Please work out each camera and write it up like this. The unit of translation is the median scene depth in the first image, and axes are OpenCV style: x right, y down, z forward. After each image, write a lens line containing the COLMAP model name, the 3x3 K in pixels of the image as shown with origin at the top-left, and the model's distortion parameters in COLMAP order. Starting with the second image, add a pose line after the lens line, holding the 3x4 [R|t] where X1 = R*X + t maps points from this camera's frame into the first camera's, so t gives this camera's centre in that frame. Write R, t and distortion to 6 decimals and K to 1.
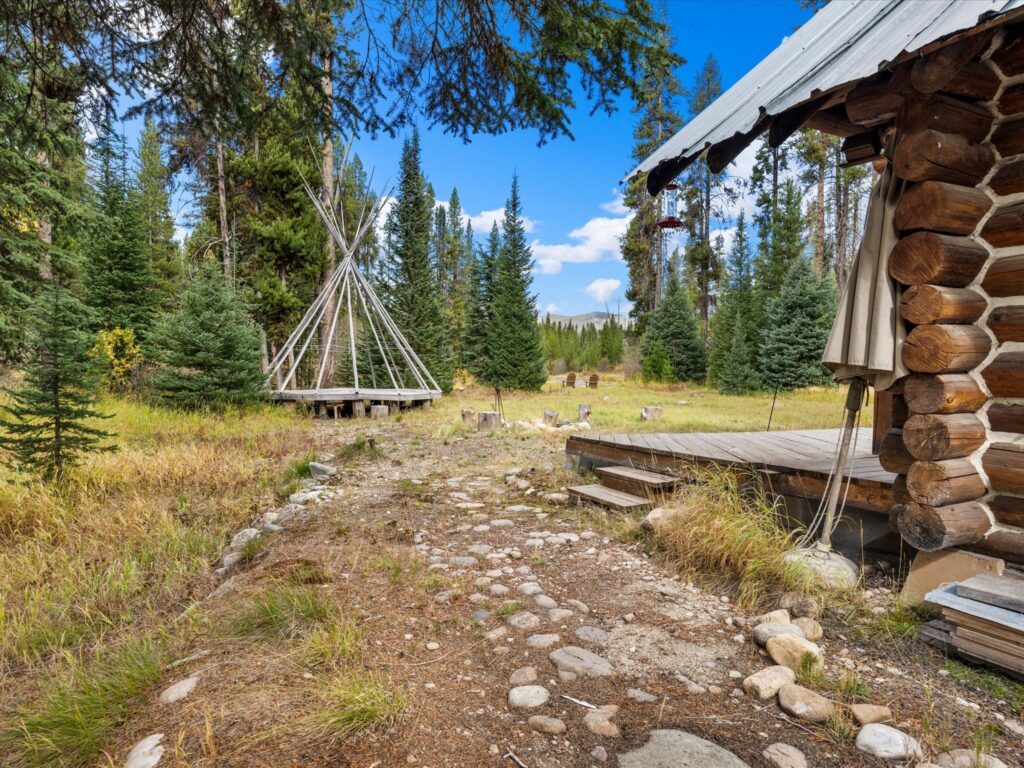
lens RADIAL K [[657.0, 0, 510.8], [0, 657.0, 385.0], [0, 0, 1]] dist [-0.000794, 0.007765]
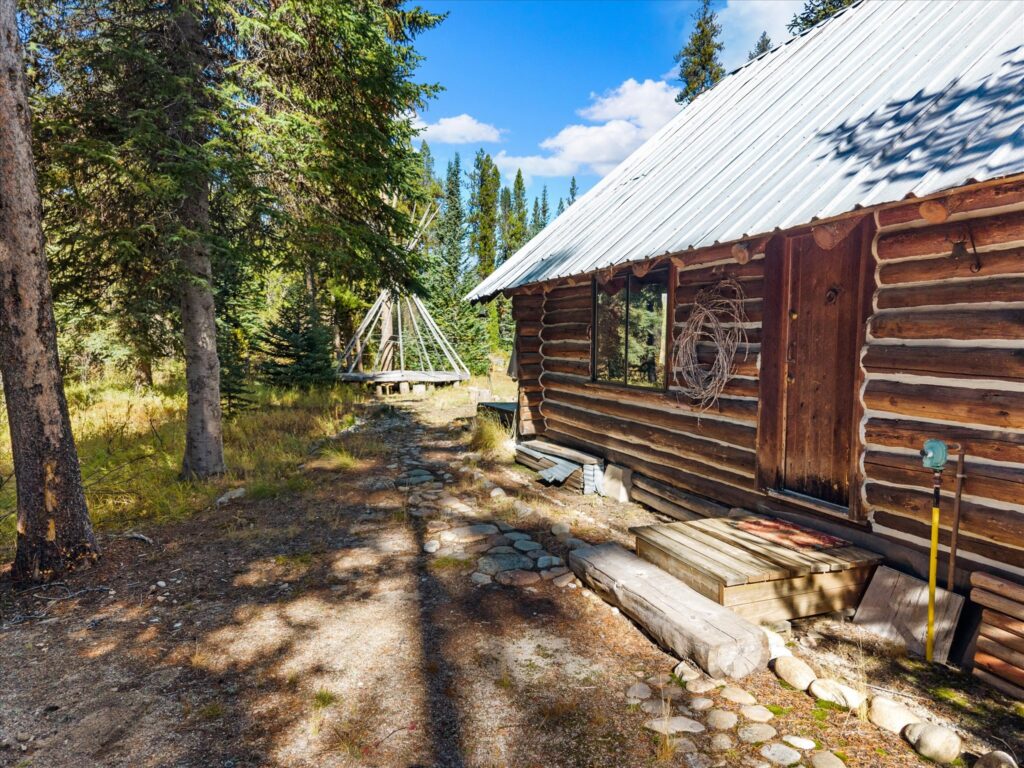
lens RADIAL K [[694.5, 0, 510.0], [0, 694.5, 385.4], [0, 0, 1]] dist [0.031756, -0.023128]
pose [[0.992104, 0.001811, -0.125402, 0.095445], [0.002838, 0.999315, 0.036887, -0.011422], [0.125383, -0.036952, 0.991420, -0.226462]]
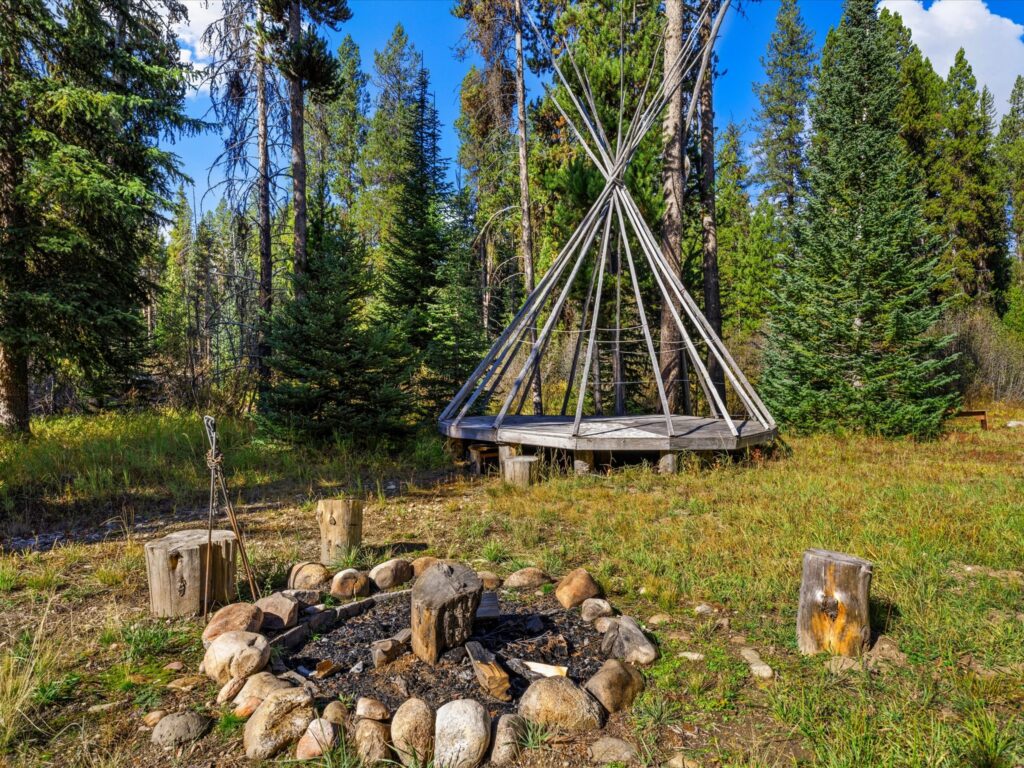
lens RADIAL K [[657.0, 0, 515.3], [0, 657.0, 387.1], [0, 0, 1]] dist [-0.000794, 0.007765]
pose [[0.560585, 0.004656, -0.828084, 0.116303], [-0.020593, 0.999753, -0.008319, -0.009741], [0.827841, 0.021716, 0.560542, 0.411088]]
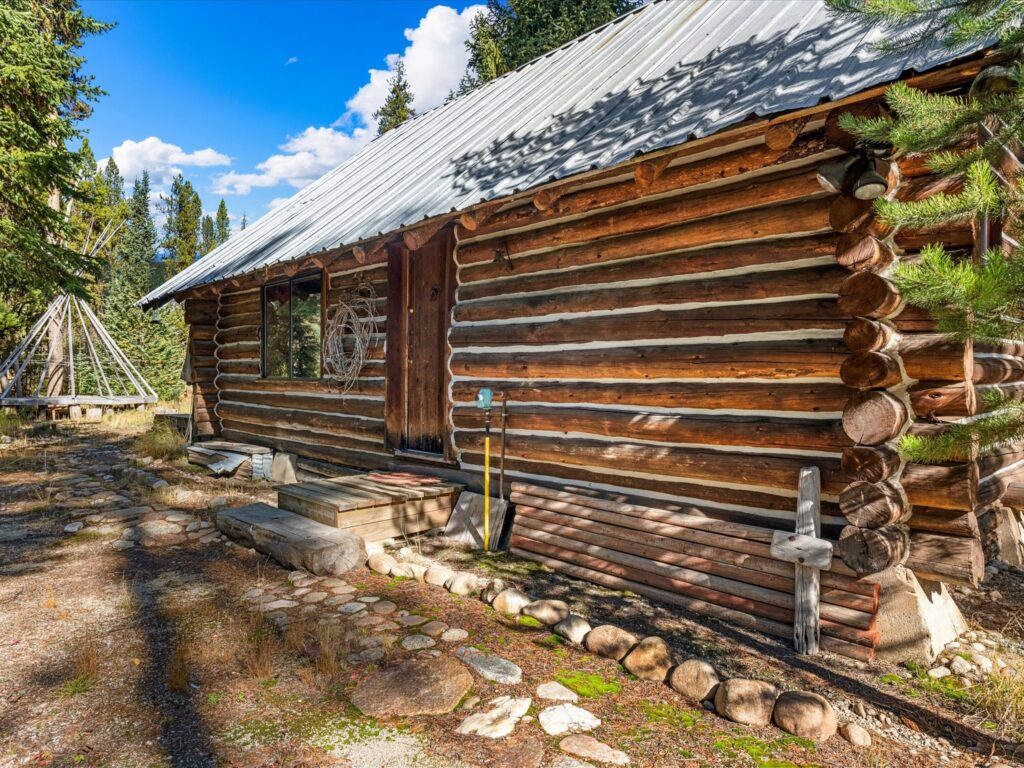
lens RADIAL K [[657.0, 0, 514.5], [0, 657.0, 384.2], [0, 0, 1]] dist [-0.000794, 0.007765]
pose [[0.955691, -0.008218, 0.294257, 0.114994], [0.012021, 0.999866, -0.011120, 0.004811], [-0.294126, 0.014165, 0.955662, -0.253594]]
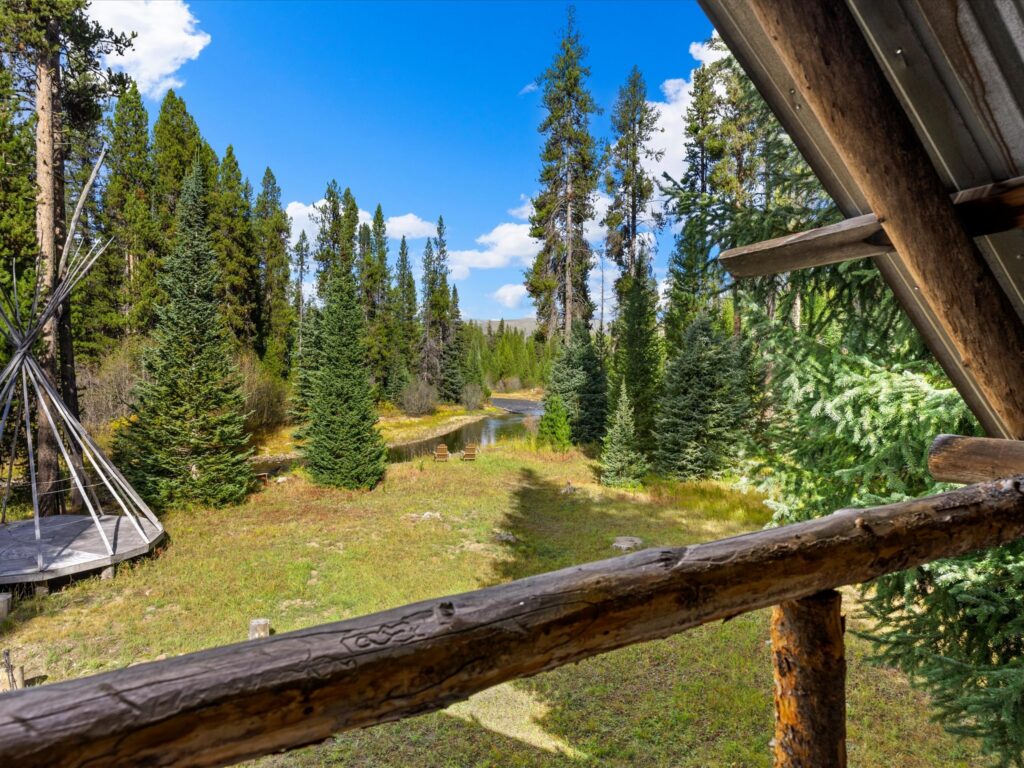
lens RADIAL K [[657.0, 0, 510.6], [0, 657.0, 384.5], [0, 0, 1]] dist [-0.000794, 0.007765]
pose [[0.999395, -0.003095, 0.034628, 0.174374], [0.003292, 0.999979, -0.005635, -0.103412], [-0.034610, 0.005745, 0.999384, 0.174625]]
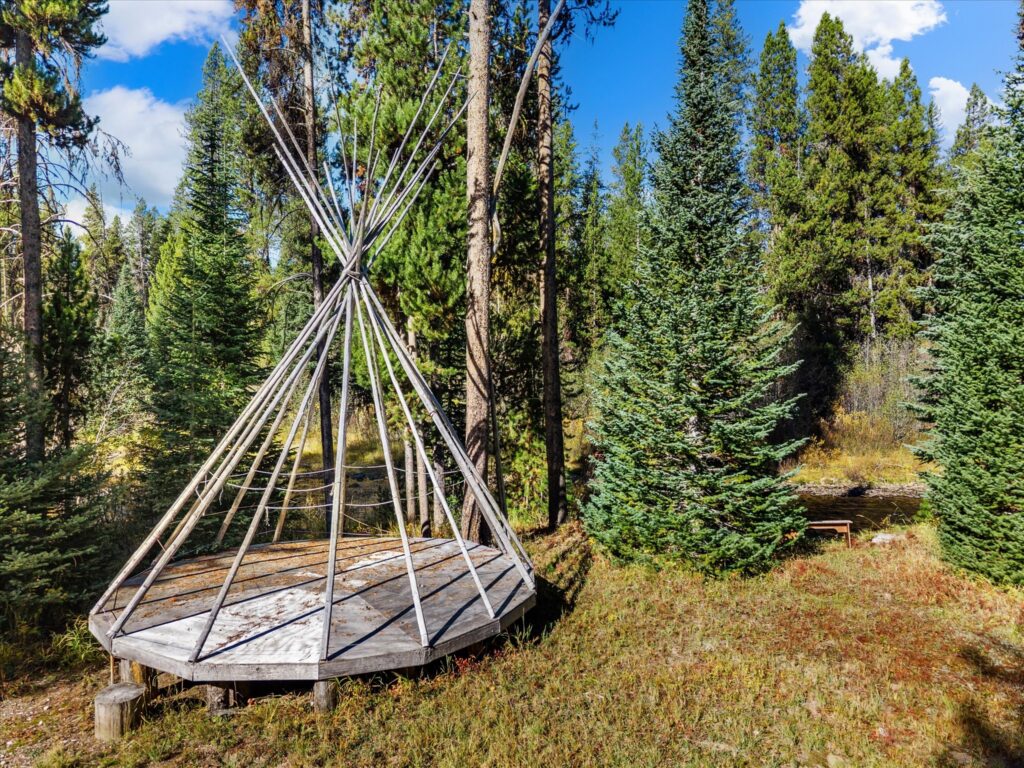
lens RADIAL K [[694.5, 0, 514.9], [0, 694.5, 382.4], [0, 0, 1]] dist [0.031756, -0.023128]
pose [[0.592060, -0.010393, -0.805827, 0.136504], [-0.013258, 0.999656, -0.022634, -0.075979], [0.805785, 0.024085, 0.591719, 0.540171]]
